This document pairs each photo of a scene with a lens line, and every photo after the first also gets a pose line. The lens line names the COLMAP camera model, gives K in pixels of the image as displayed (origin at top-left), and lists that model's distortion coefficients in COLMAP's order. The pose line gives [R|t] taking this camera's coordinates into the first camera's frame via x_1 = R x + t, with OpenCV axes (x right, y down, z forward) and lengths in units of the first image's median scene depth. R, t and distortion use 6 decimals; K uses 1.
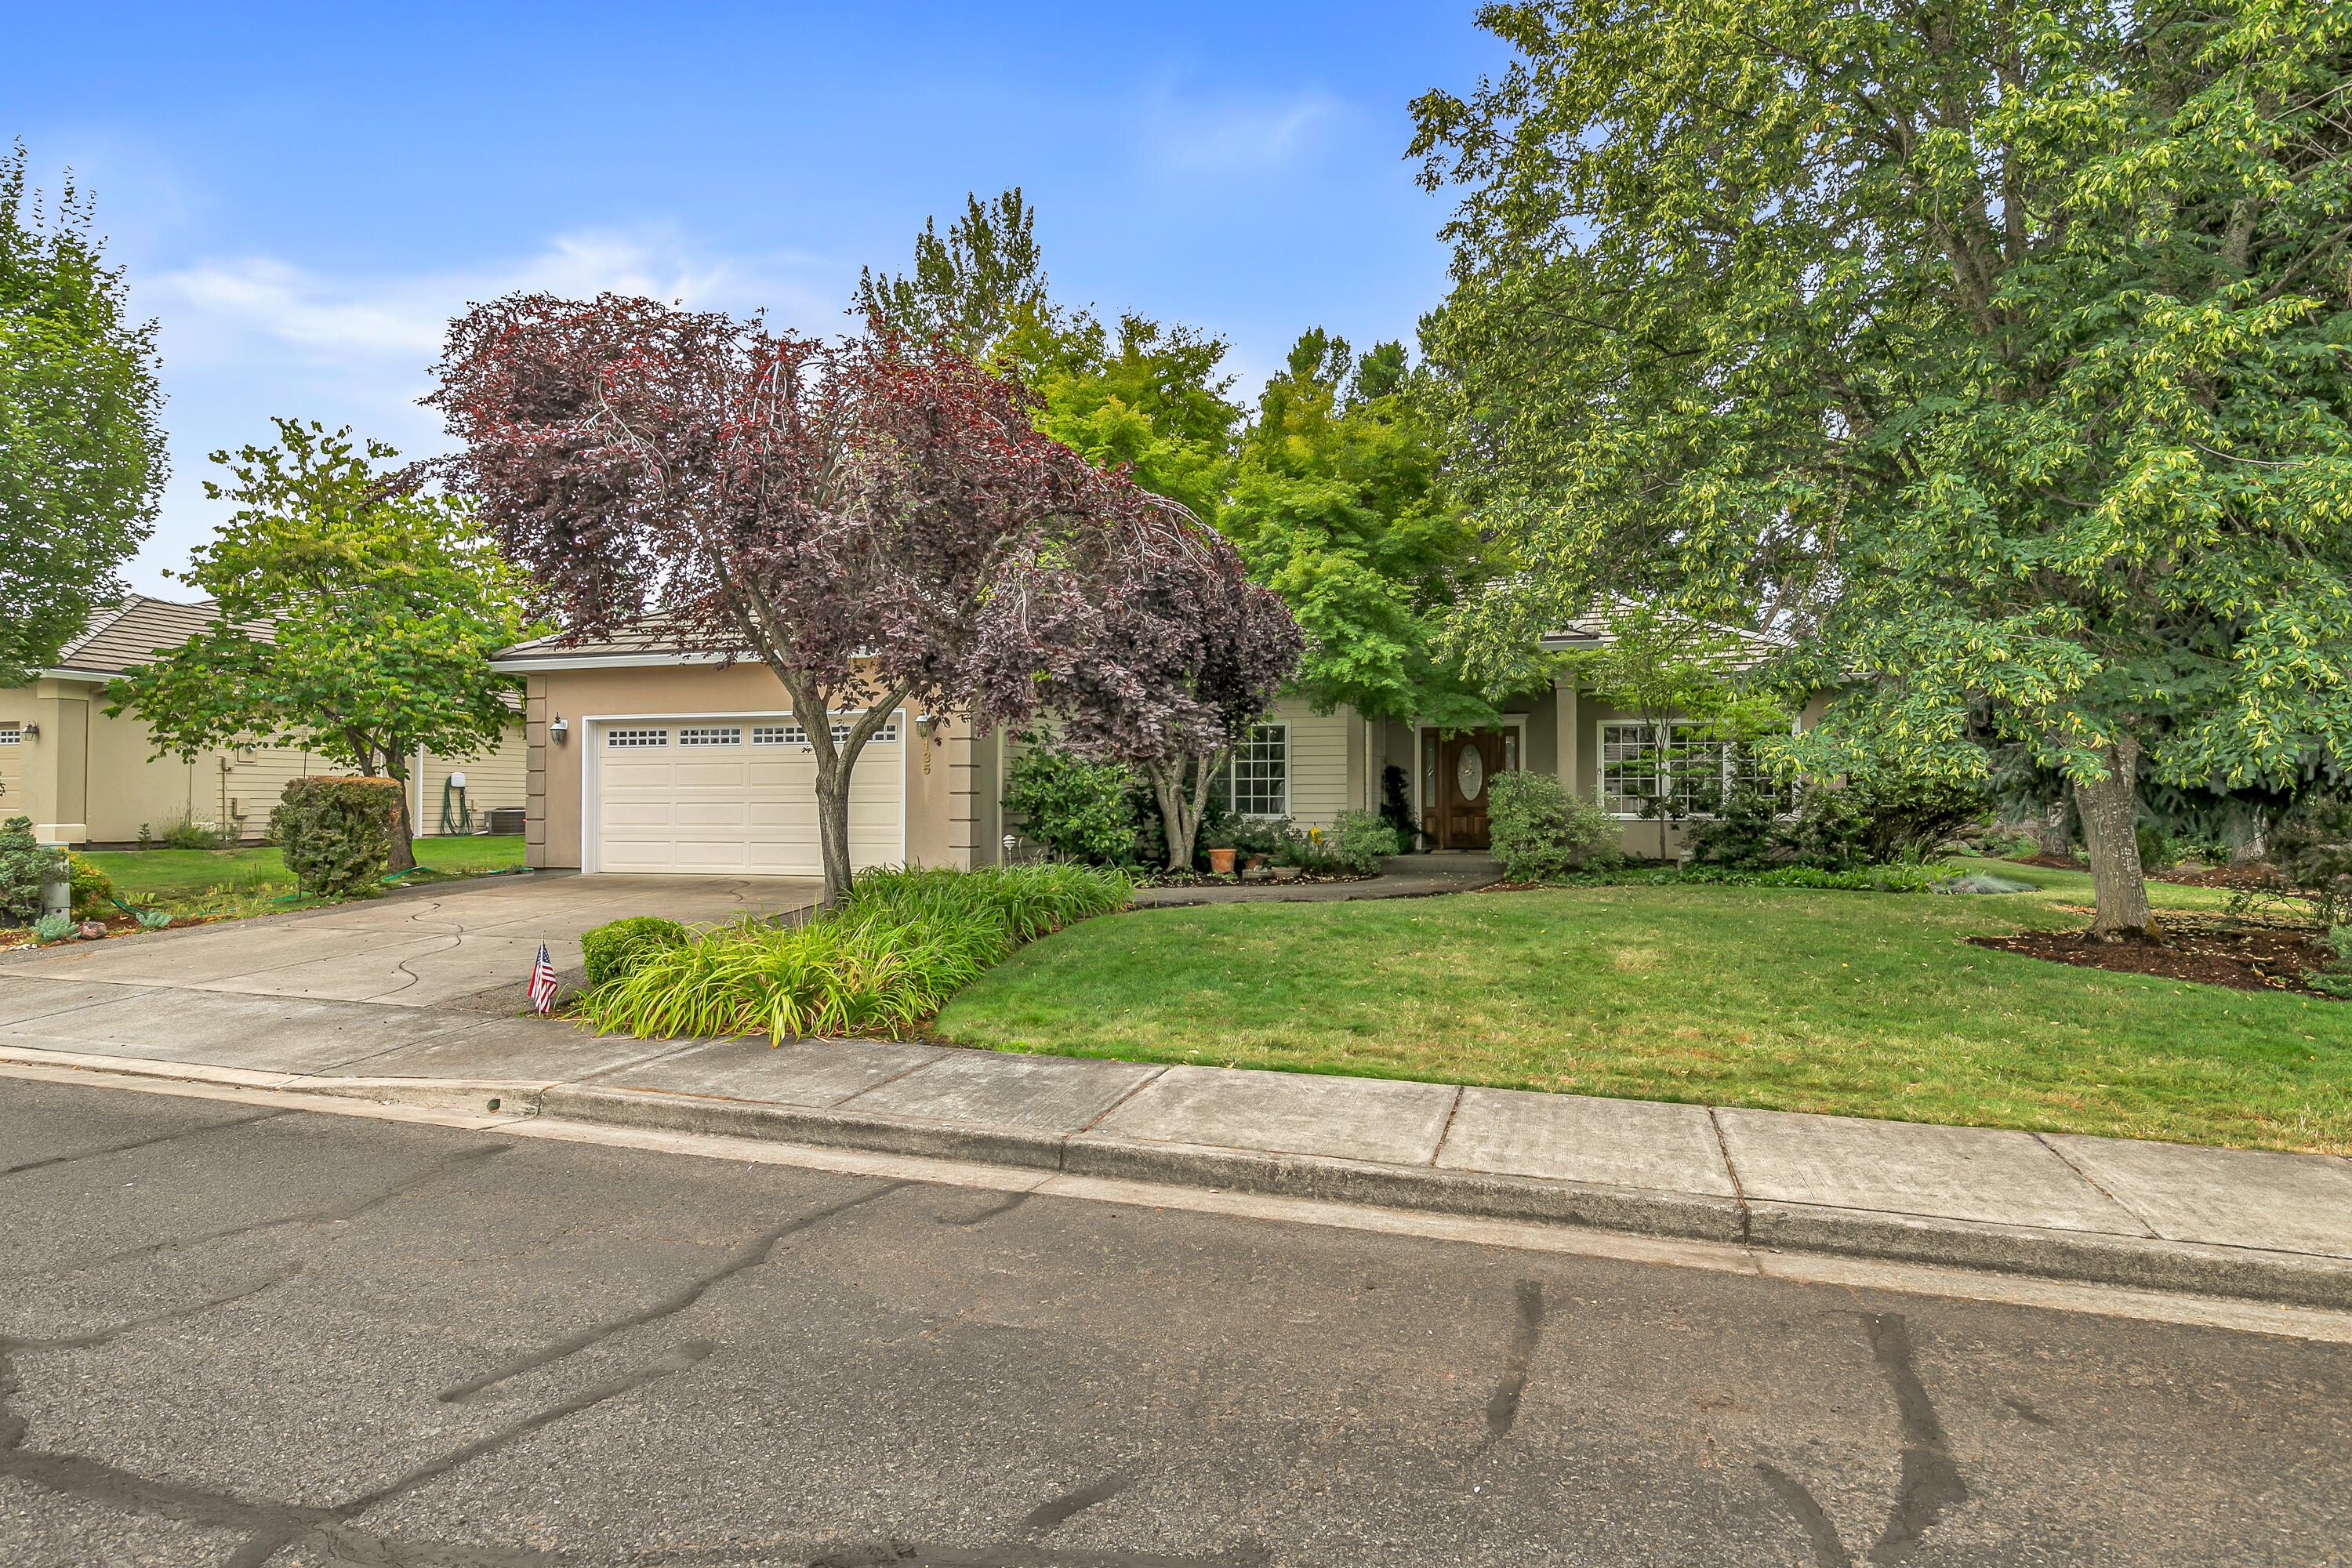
lens RADIAL K [[1266.8, 0, 1173.2], [0, 1266.8, 774.2], [0, 0, 1]] dist [0.004130, 0.001494]
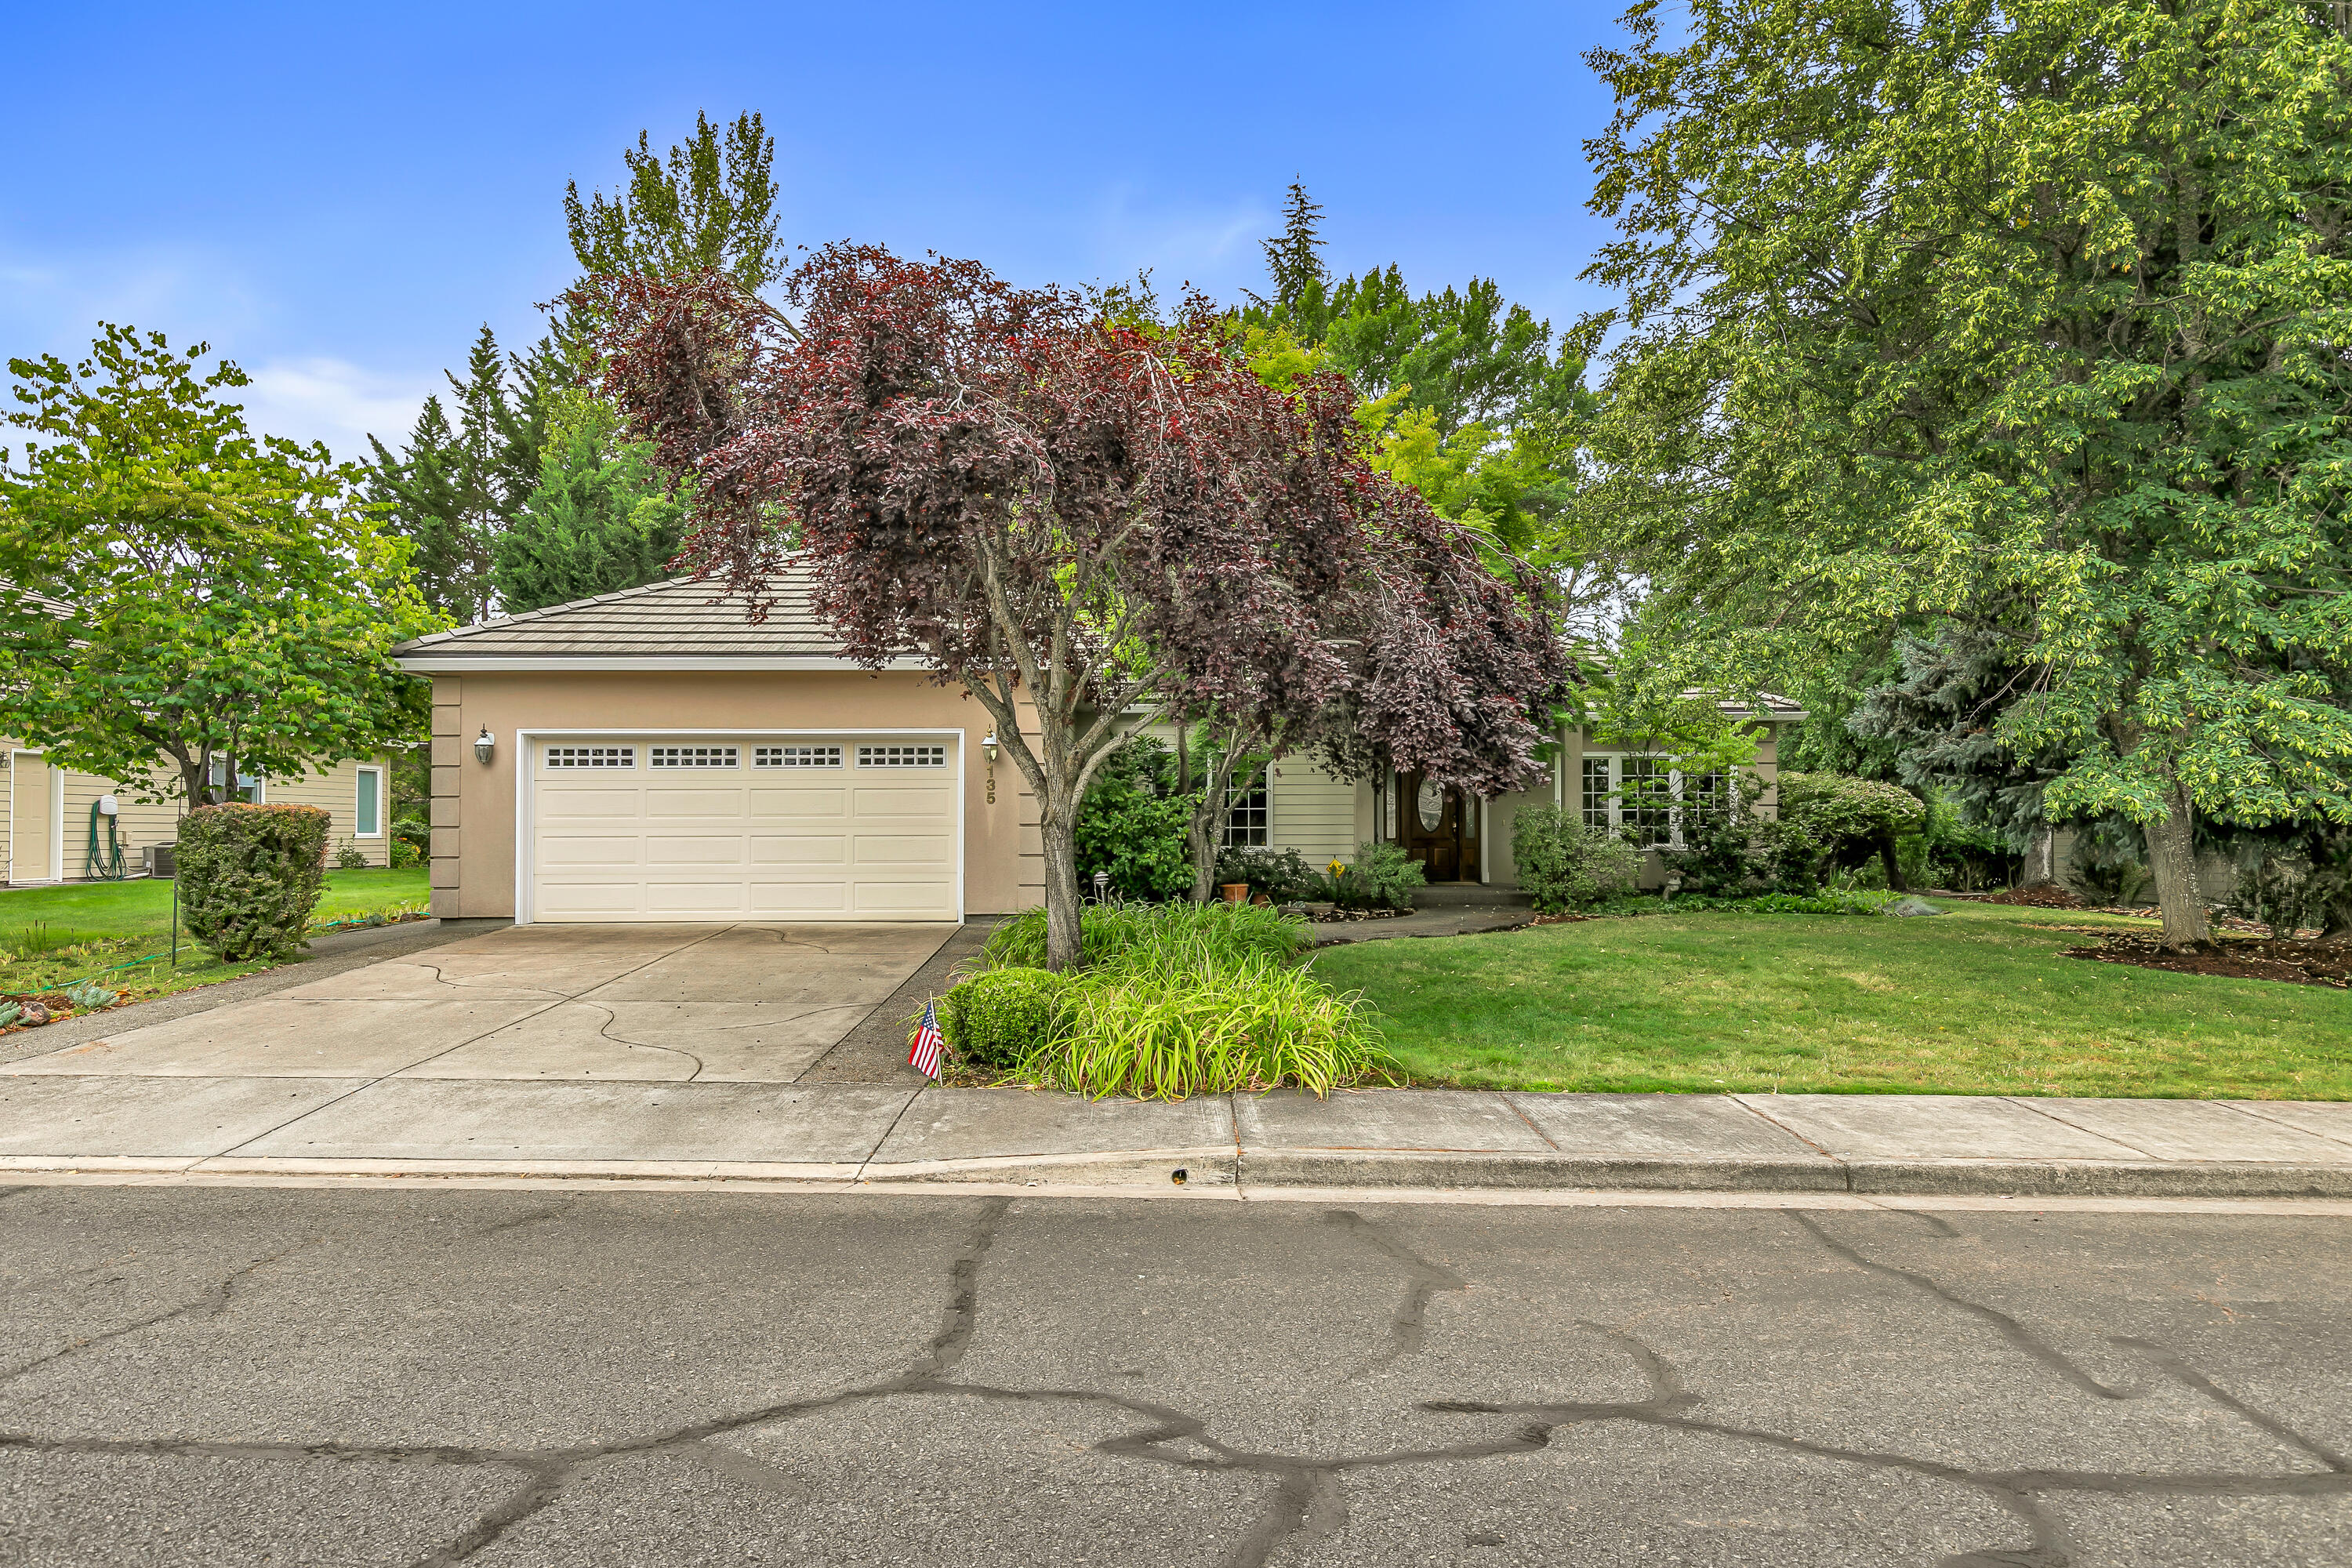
lens RADIAL K [[1412.6, 0, 1174.1], [0, 1412.6, 793.2], [0, 0, 1]] dist [0.008831, -0.005797]
pose [[0.955010, 0.006422, 0.296503, -0.725301], [-0.005320, 0.999976, -0.004523, -0.006815], [-0.296525, 0.002742, 0.955021, 0.033041]]
